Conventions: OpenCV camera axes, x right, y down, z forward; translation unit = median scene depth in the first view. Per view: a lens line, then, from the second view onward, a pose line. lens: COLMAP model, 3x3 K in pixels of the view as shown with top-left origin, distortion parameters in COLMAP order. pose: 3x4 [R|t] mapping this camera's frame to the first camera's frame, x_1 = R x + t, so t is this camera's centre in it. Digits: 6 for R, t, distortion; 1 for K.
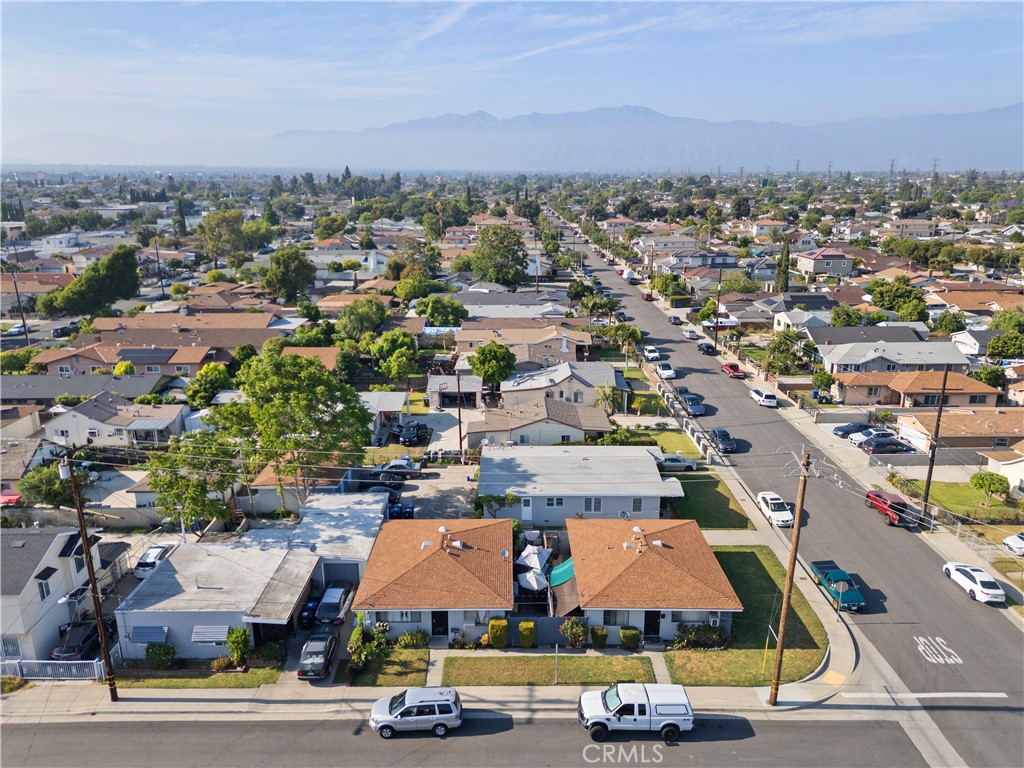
lens RADIAL K [[707.2, 0, 512.0], [0, 707.2, 384.0], [0, 0, 1]] dist [0.083865, -0.090438]
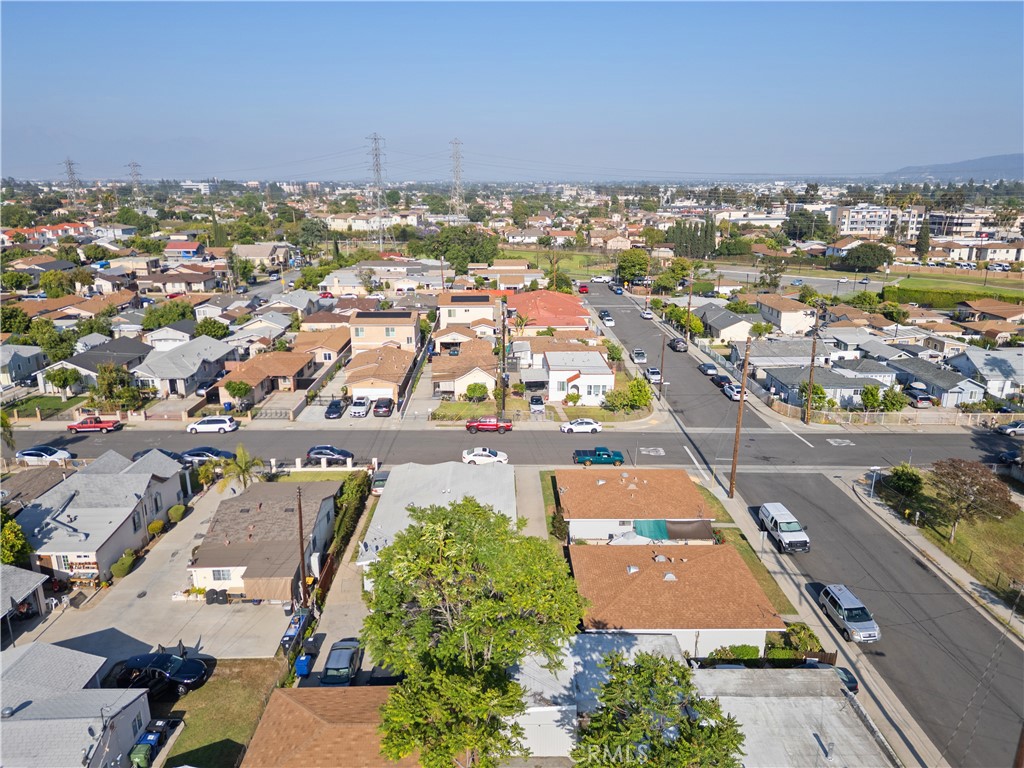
lens RADIAL K [[707.2, 0, 512.0], [0, 707.2, 384.0], [0, 0, 1]] dist [0.083865, -0.090438]
pose [[-0.012528, -0.272919, 0.961955, -0.763793], [0.272592, 0.924661, 0.265888, -0.251596], [-0.962048, 0.265552, 0.062811, 0.865116]]
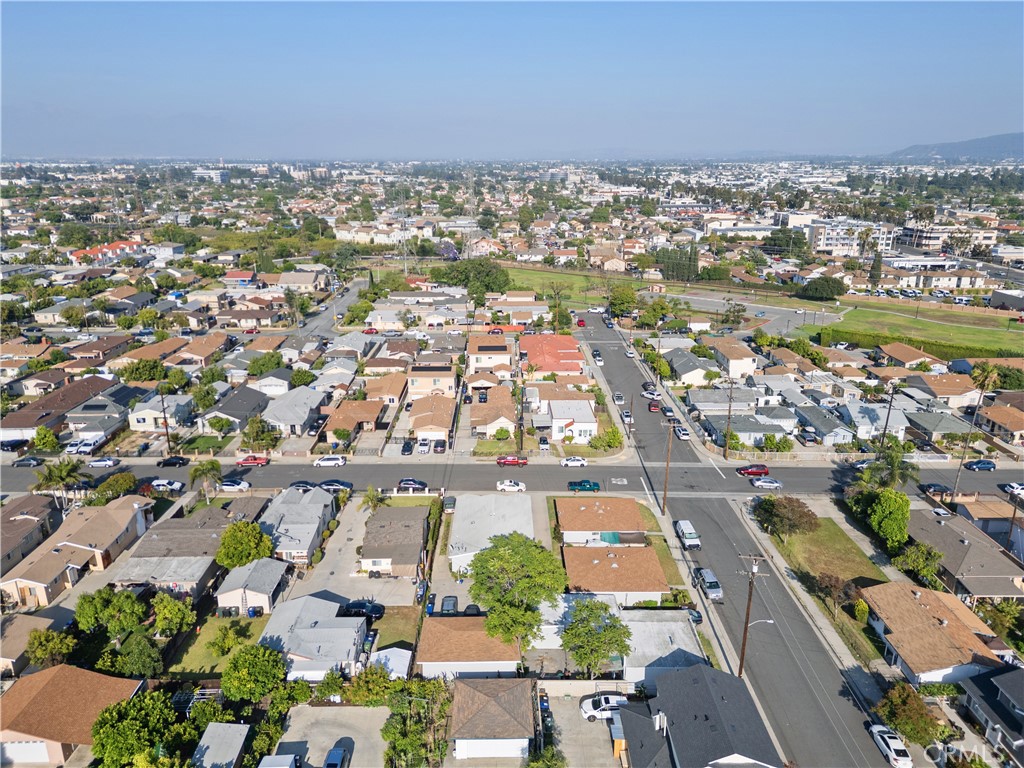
lens RADIAL K [[707.2, 0, 512.0], [0, 707.2, 384.0], [0, 0, 1]] dist [0.083865, -0.090438]
pose [[-0.007064, -0.301889, 0.953317, -1.356931], [0.272280, 0.916739, 0.292323, -0.631107], [-0.962192, 0.261634, 0.075723, 0.801651]]
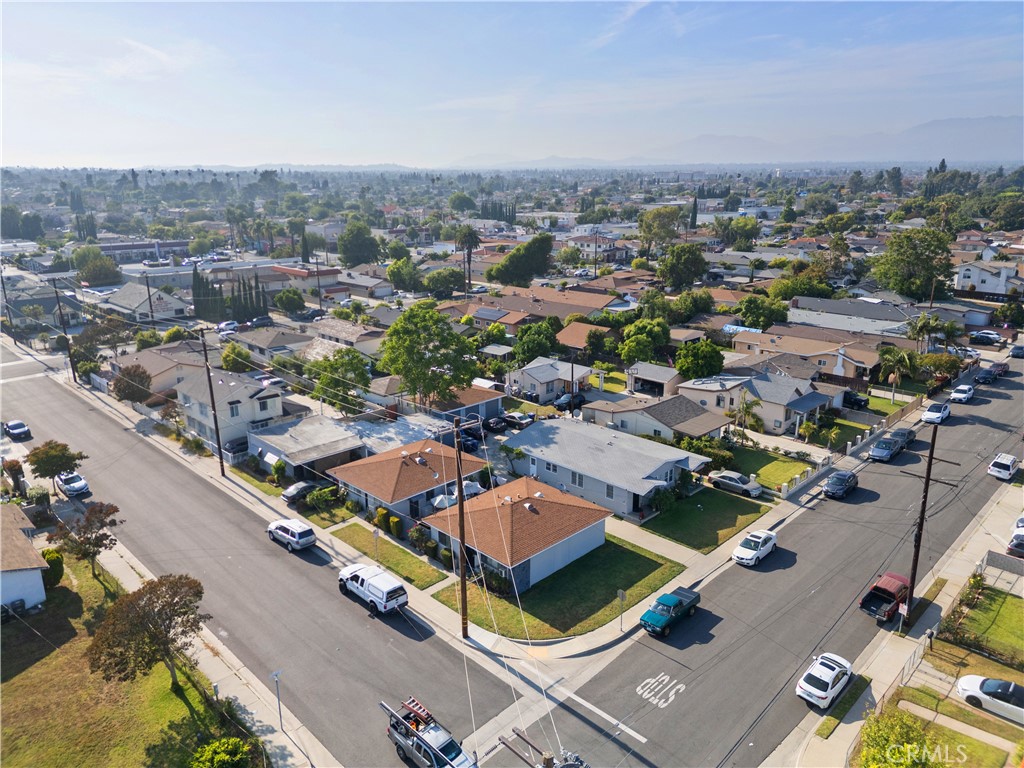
lens RADIAL K [[707.2, 0, 512.0], [0, 707.2, 384.0], [0, 0, 1]] dist [0.083865, -0.090438]
pose [[0.707823, 0.195284, -0.678860, 0.738585], [-0.191867, 0.978048, 0.081298, -0.043714], [0.679834, 0.072706, 0.729753, 0.114962]]
